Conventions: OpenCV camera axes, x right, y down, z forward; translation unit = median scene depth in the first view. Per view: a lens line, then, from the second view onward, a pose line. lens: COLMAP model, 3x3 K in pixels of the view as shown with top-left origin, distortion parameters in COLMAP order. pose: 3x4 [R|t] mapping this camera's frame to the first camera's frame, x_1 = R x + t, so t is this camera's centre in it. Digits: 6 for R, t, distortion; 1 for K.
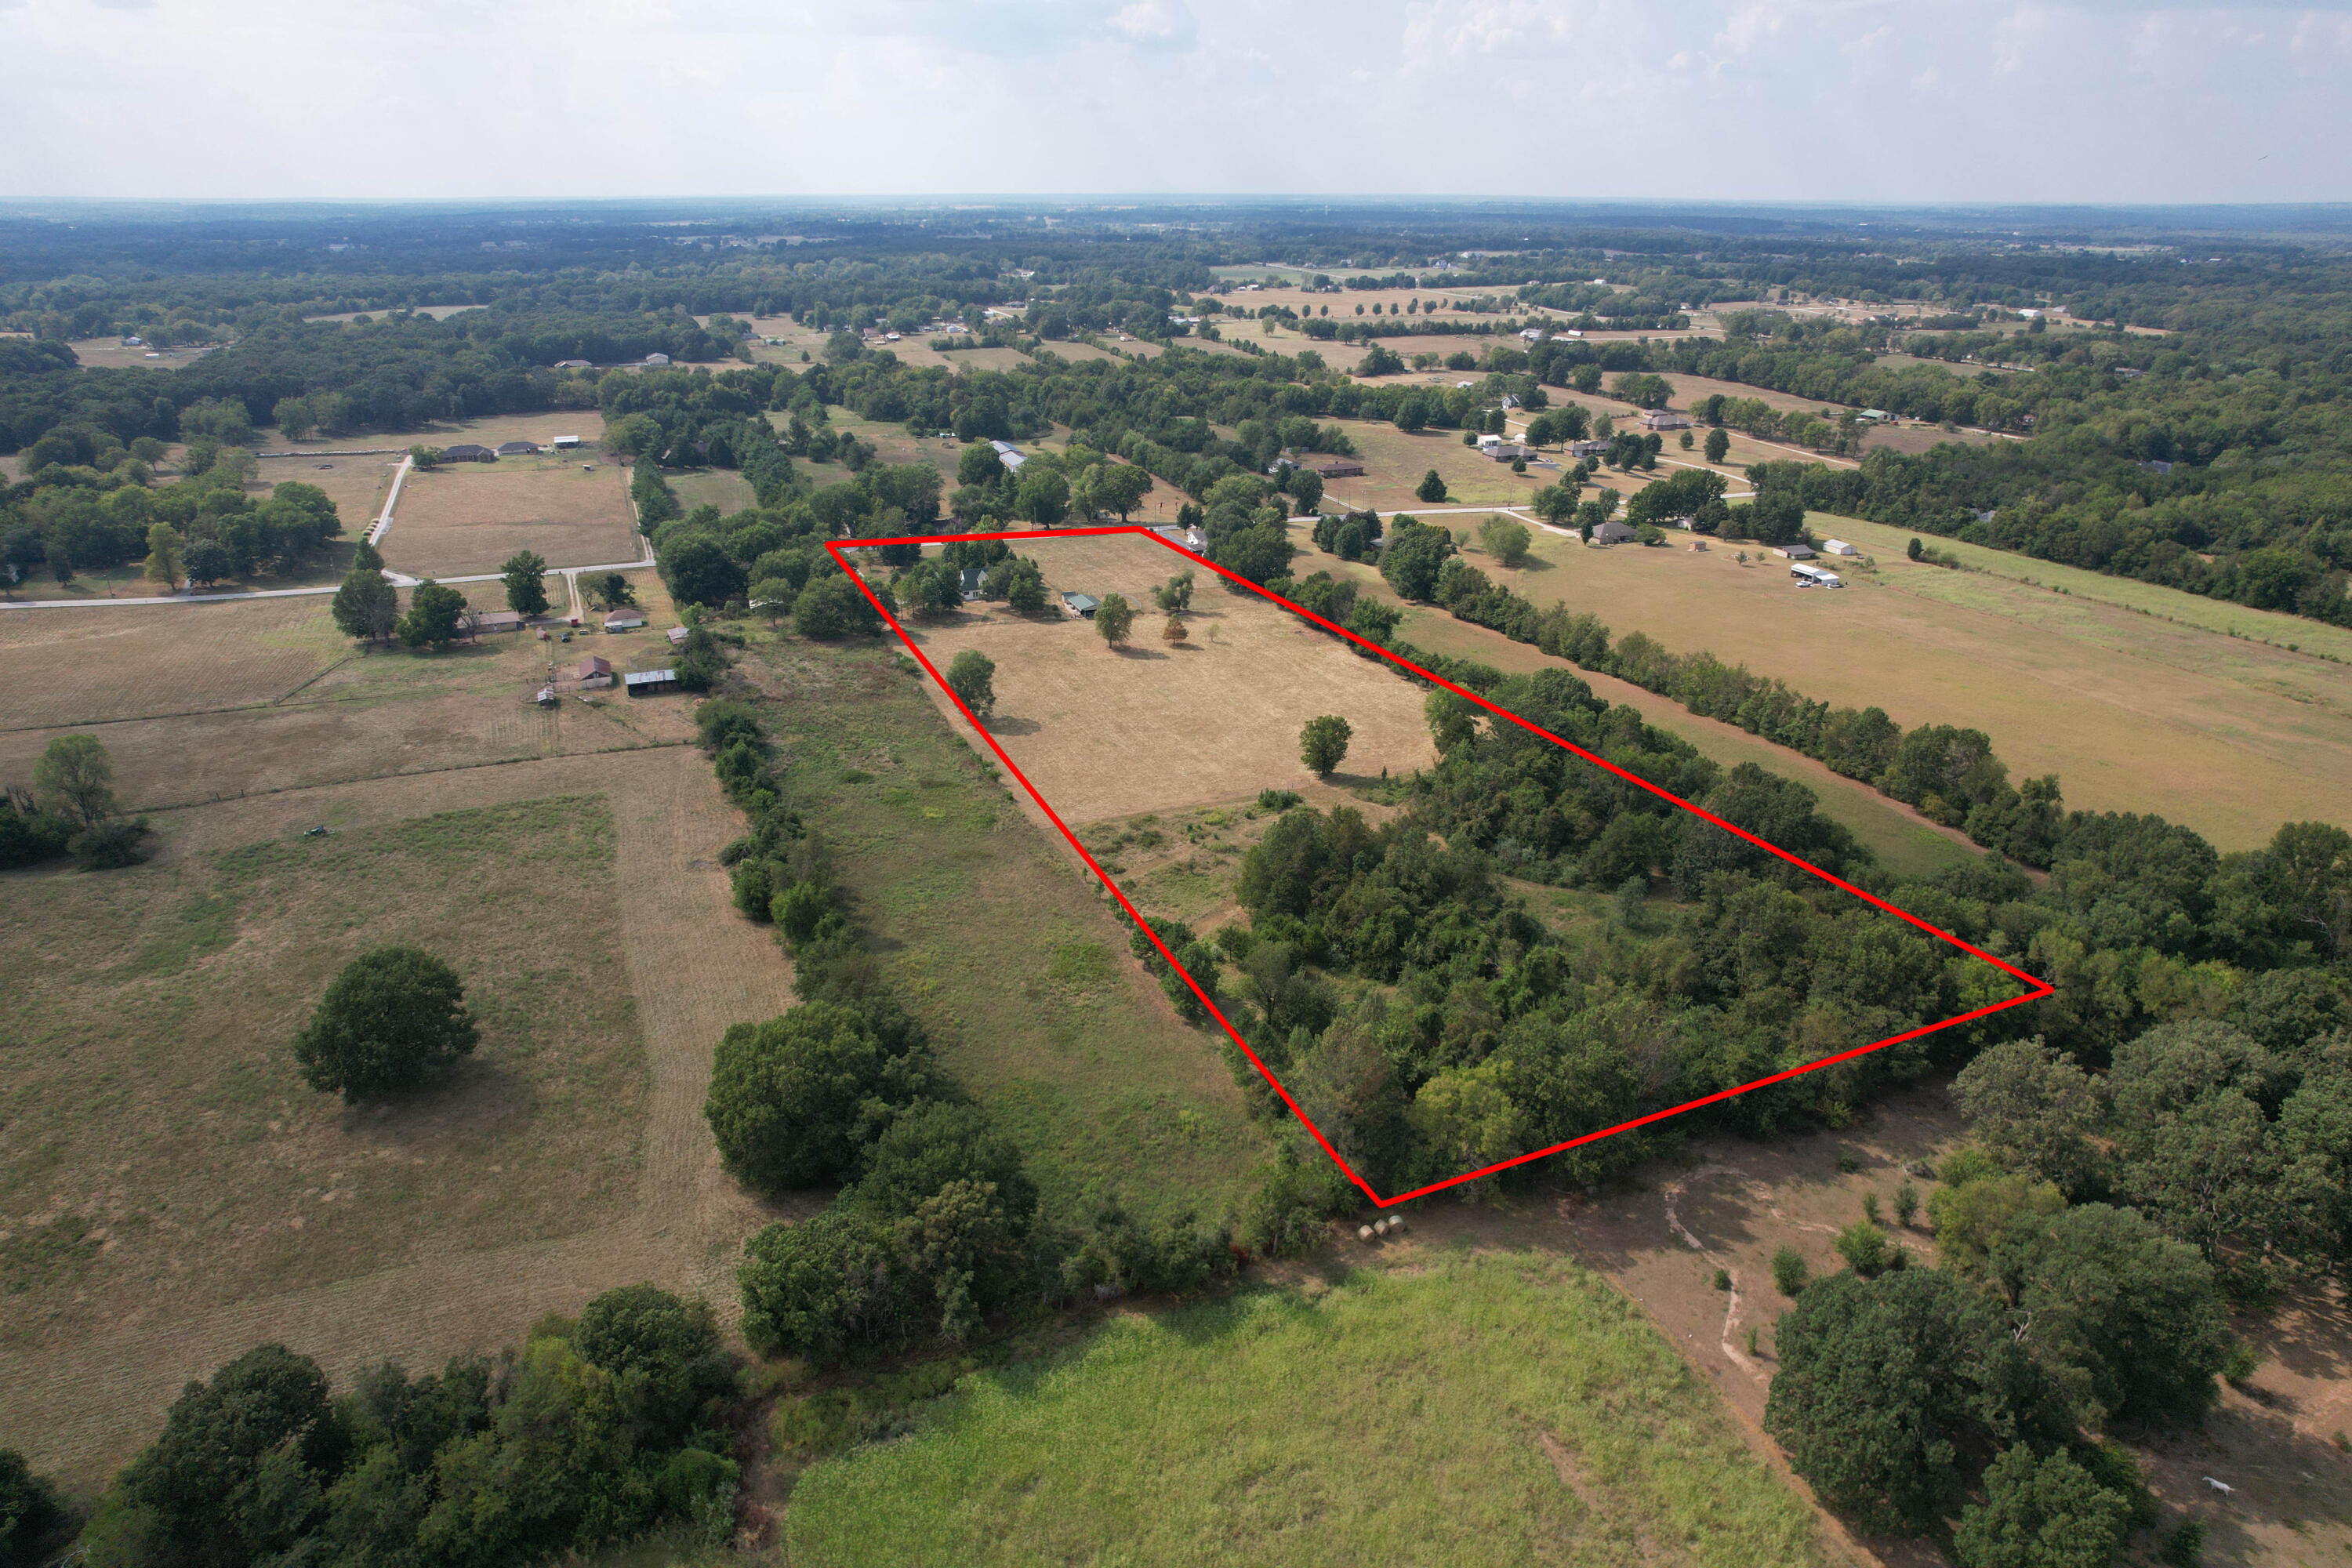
lens RADIAL K [[1508.0, 0, 1184.5], [0, 1508.0, 777.7], [0, 0, 1]] dist [-0.080136, 0.072816]
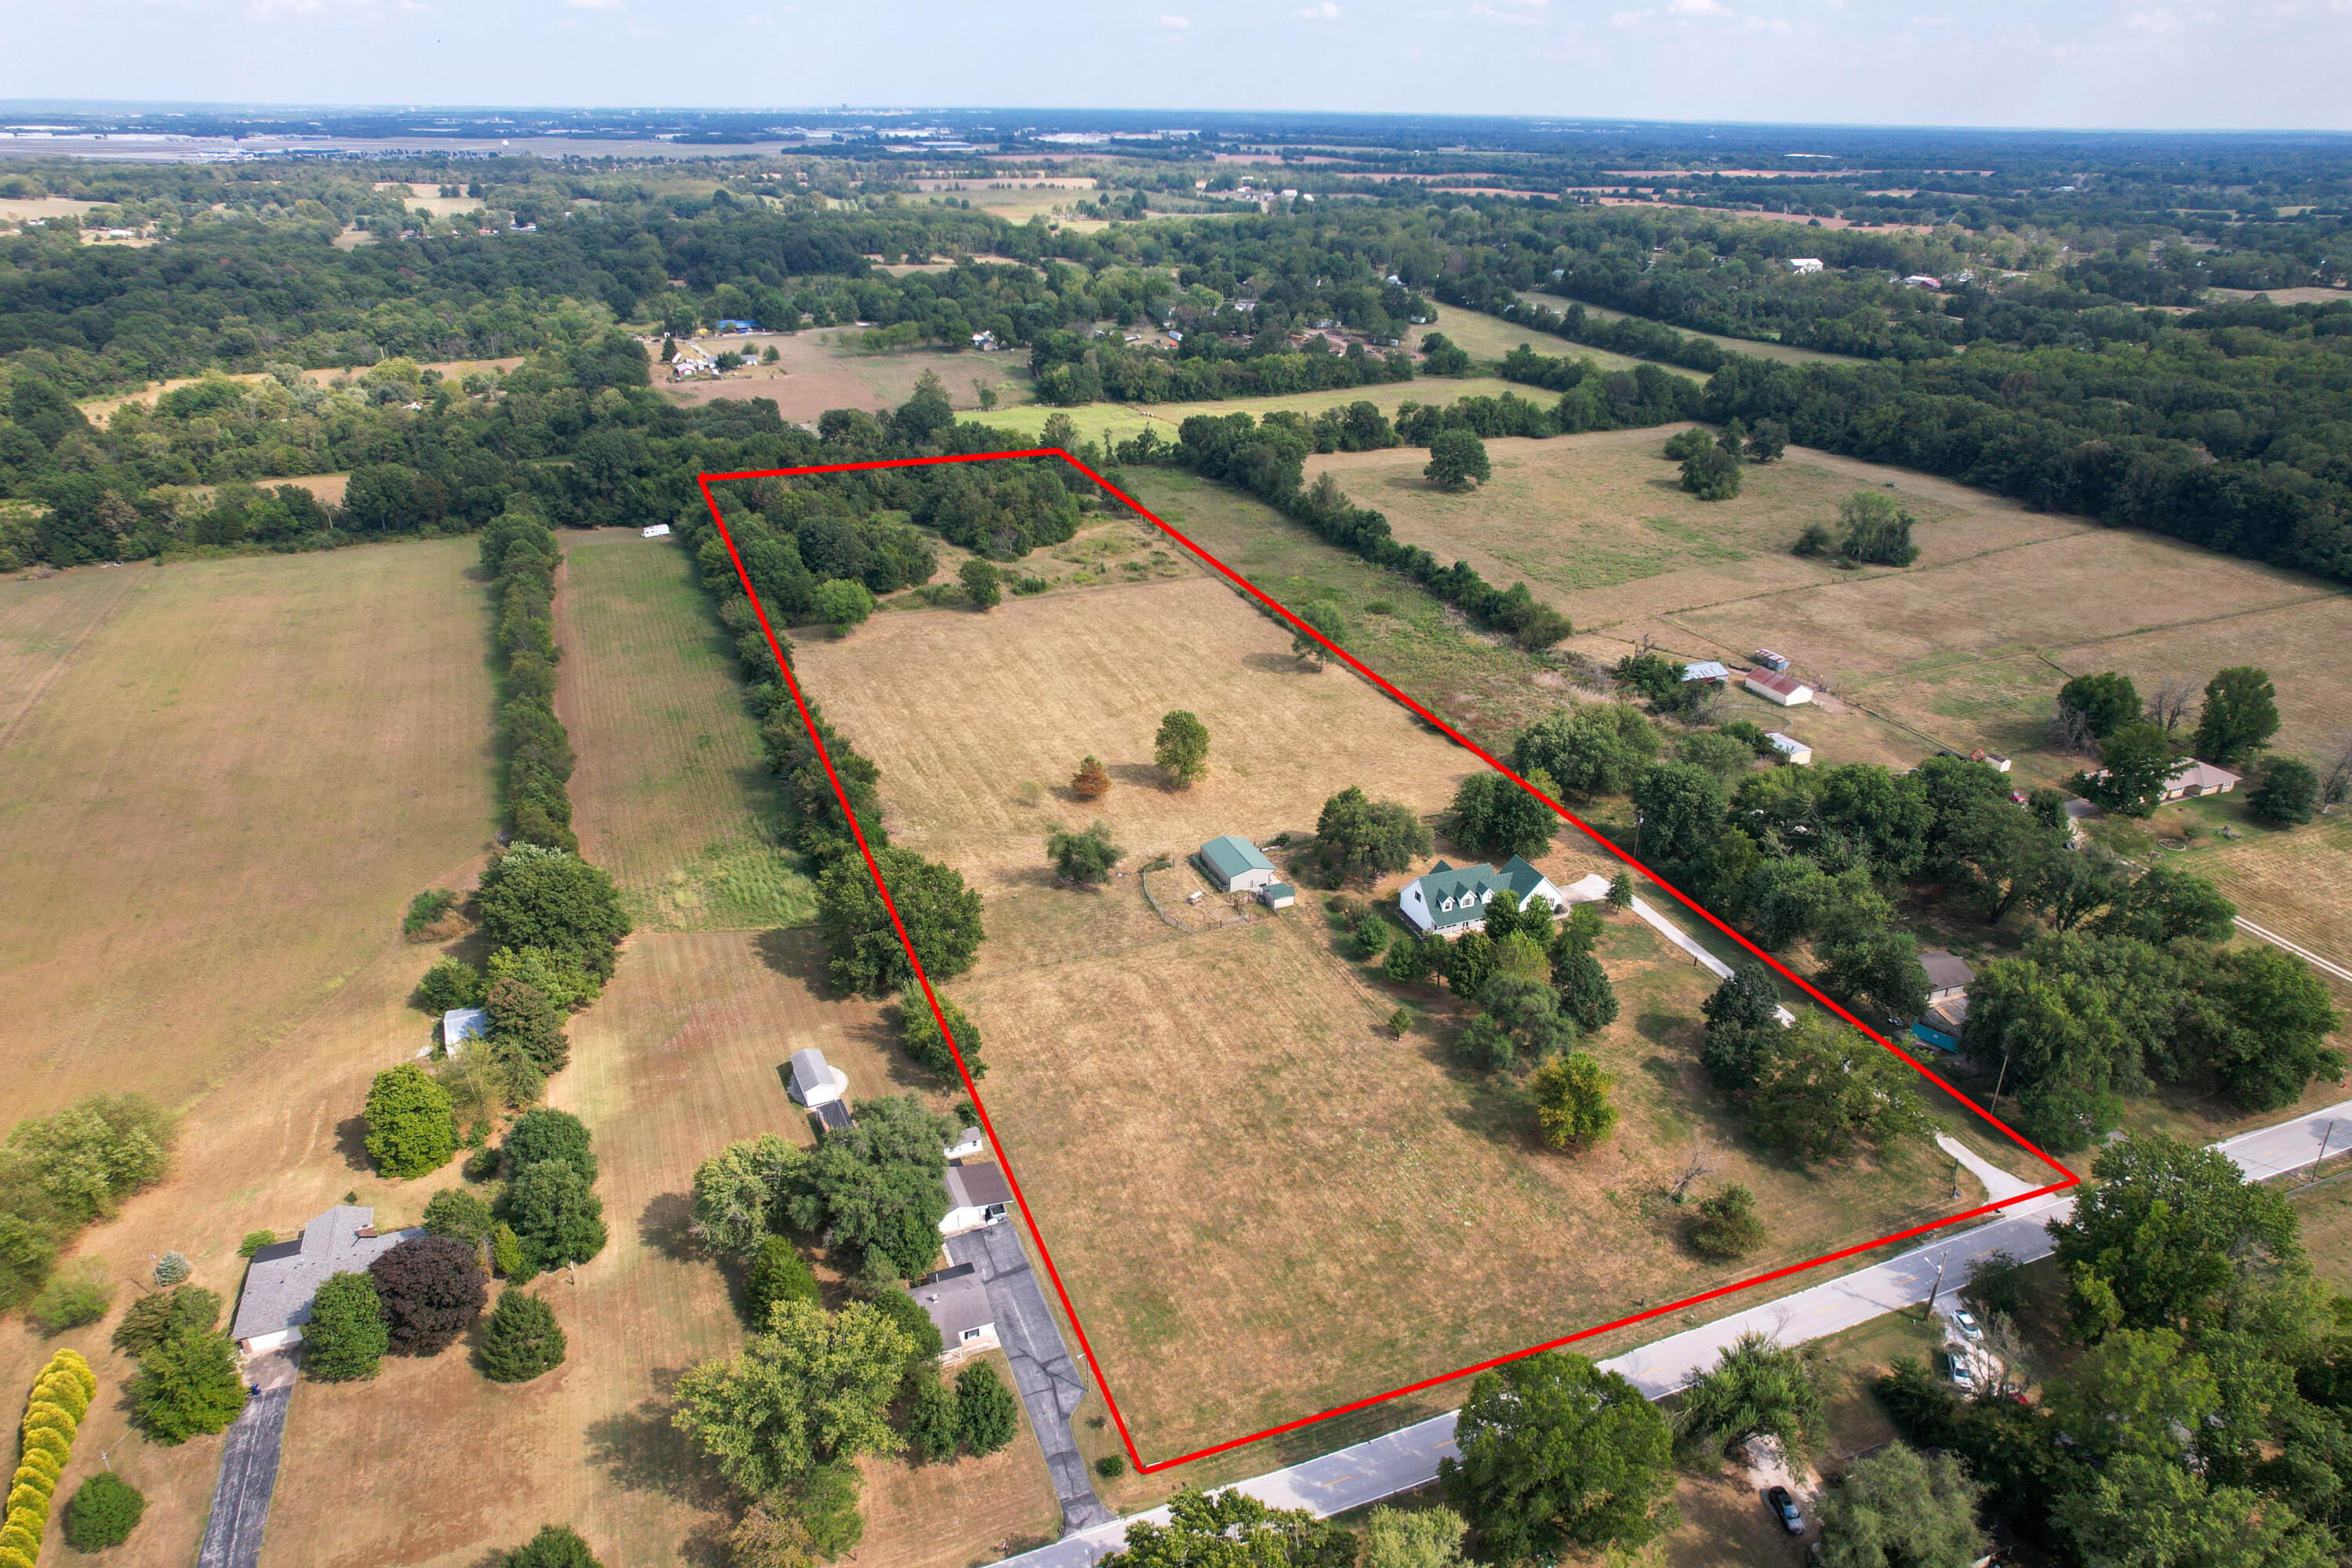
lens RADIAL K [[1508.0, 0, 1184.5], [0, 1508.0, 777.7], [0, 0, 1]] dist [-0.080136, 0.072816]
pose [[-0.999838, -0.011521, -0.013849, -0.036764], [-0.017967, 0.694143, 0.719613, -0.589651], [0.001322, 0.719745, -0.694237, 1.480519]]
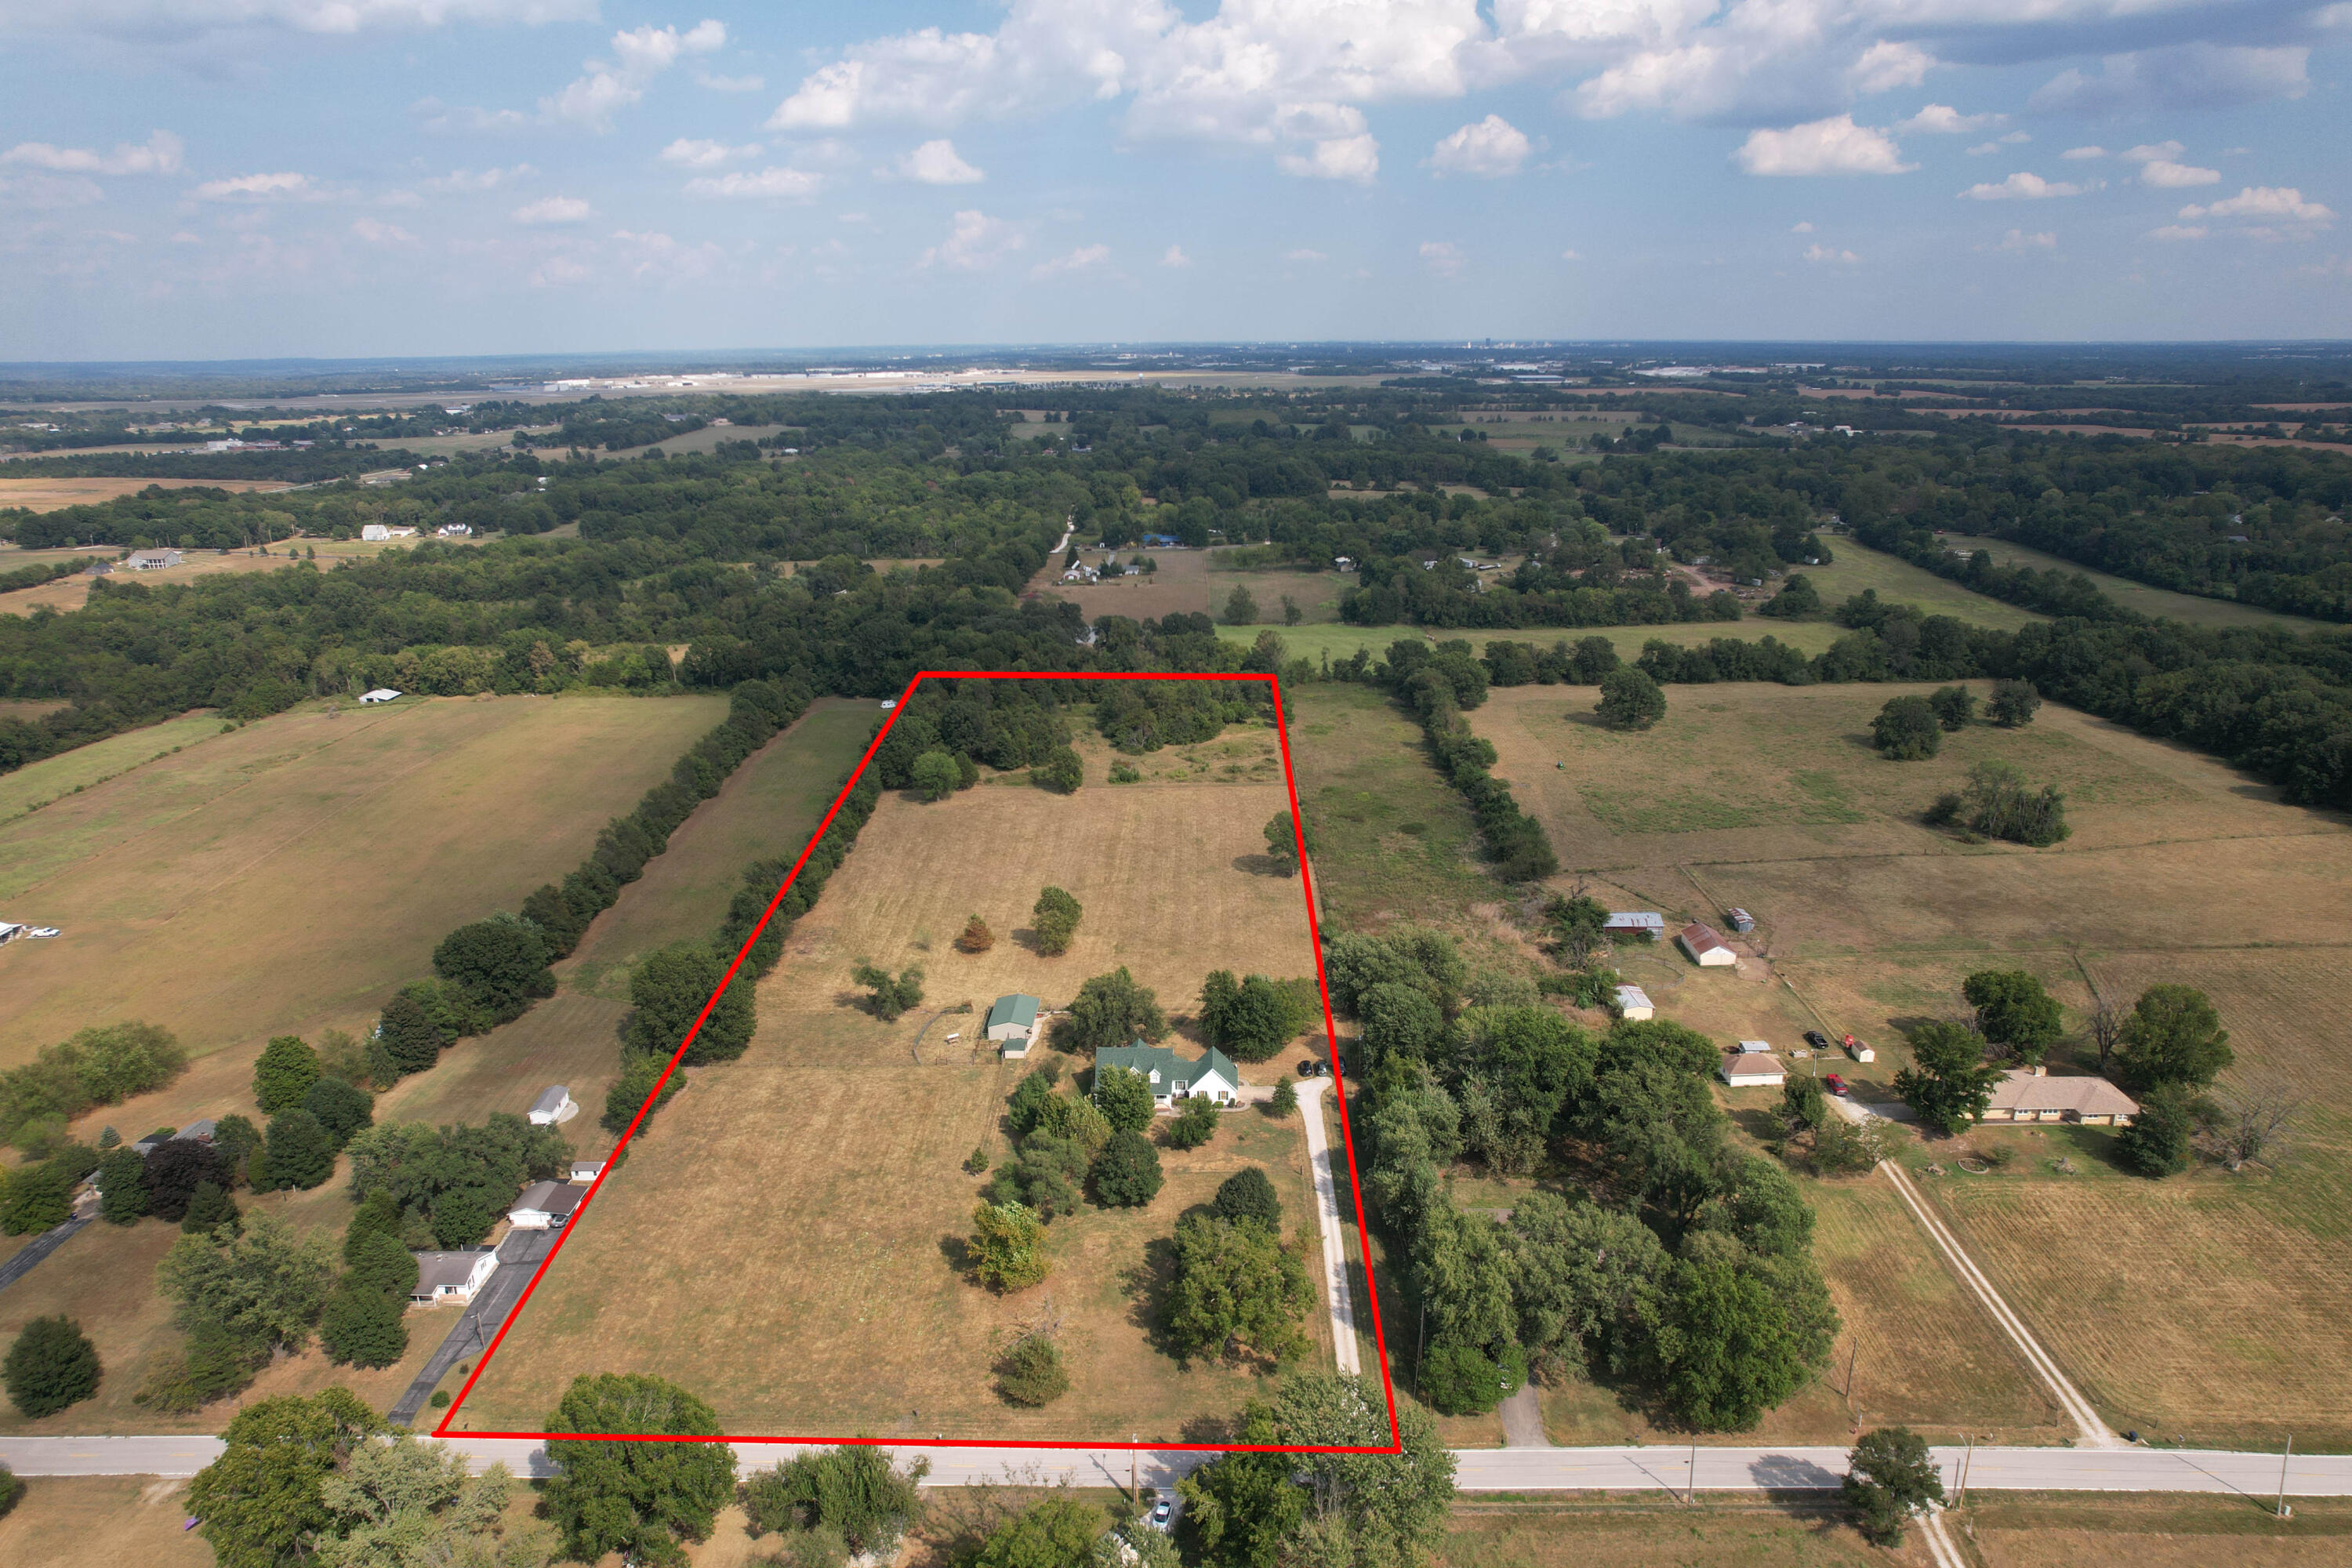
lens RADIAL K [[1508.0, 0, 1184.5], [0, 1508.0, 777.7], [0, 0, 1]] dist [-0.080136, 0.072816]
pose [[-0.919628, -0.107627, 0.377756, -0.392472], [0.149179, 0.793964, 0.589379, -0.610287], [-0.363358, 0.598363, -0.714096, 1.480670]]
